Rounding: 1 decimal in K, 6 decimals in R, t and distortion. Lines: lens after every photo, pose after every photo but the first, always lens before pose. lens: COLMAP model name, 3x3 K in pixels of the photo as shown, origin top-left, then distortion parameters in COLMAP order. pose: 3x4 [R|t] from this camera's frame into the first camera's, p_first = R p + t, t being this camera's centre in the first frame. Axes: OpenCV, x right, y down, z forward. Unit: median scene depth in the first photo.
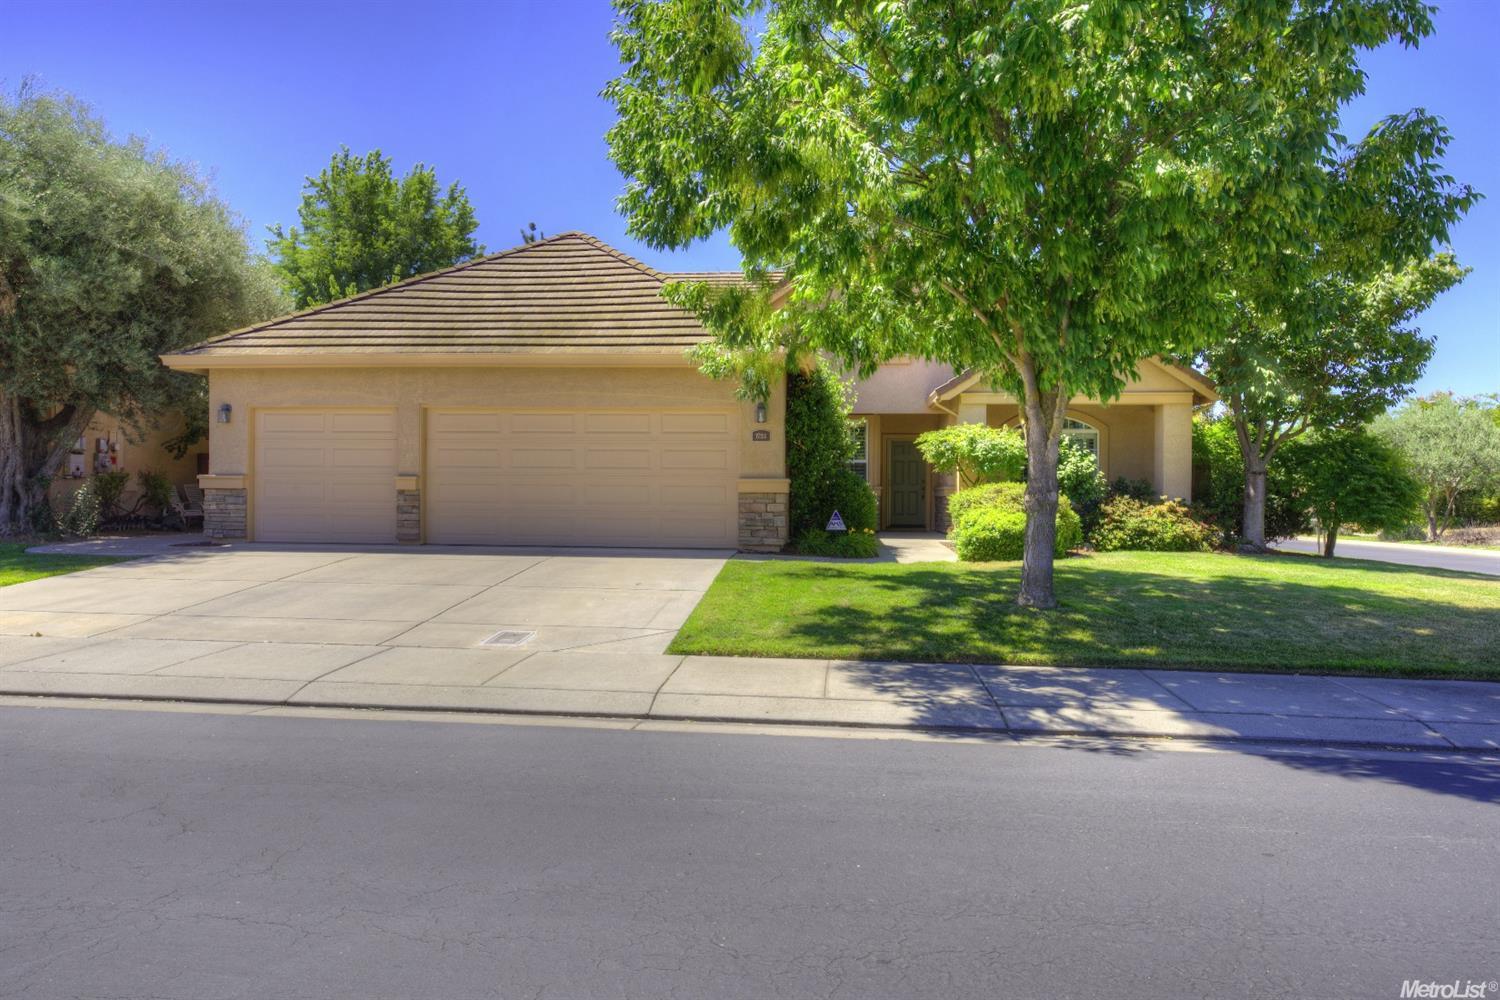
lens RADIAL K [[914.6, 0, 750.0], [0, 914.6, 500.0], [0, 0, 1]] dist [0.000896, -0.000023]
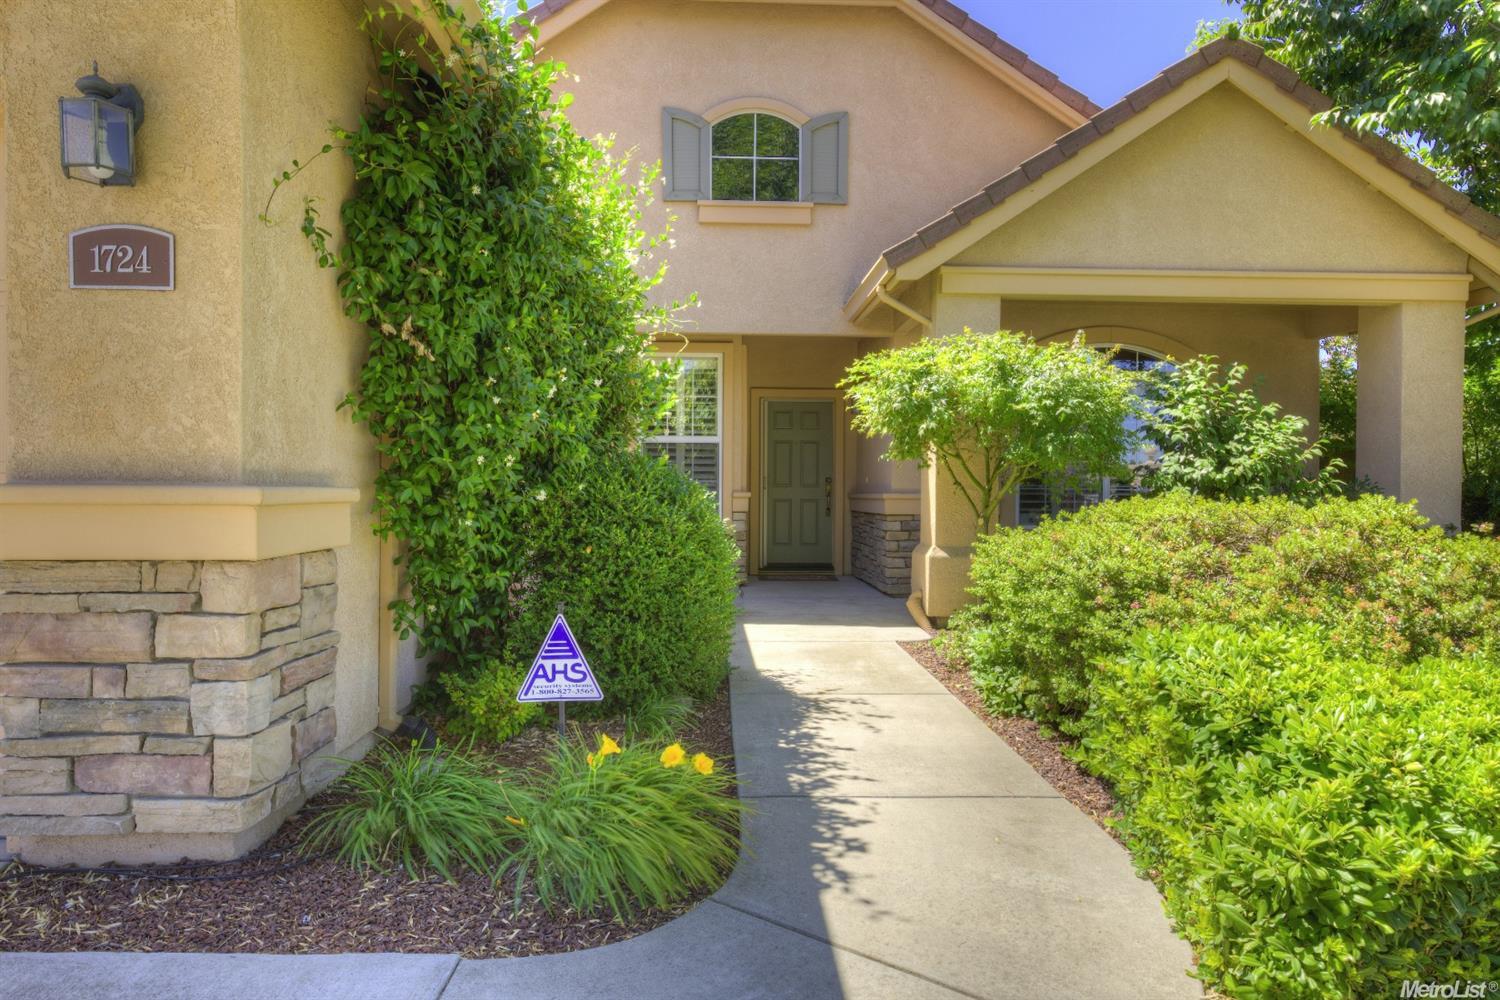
lens RADIAL K [[914.6, 0, 750.0], [0, 914.6, 500.0], [0, 0, 1]] dist [0.000896, -0.000023]
pose [[0.989559, -0.004017, 0.144070, 0.091550], [0.002936, 0.999966, 0.007715, -0.017261], [-0.144096, -0.007212, 0.989537, 0.640772]]
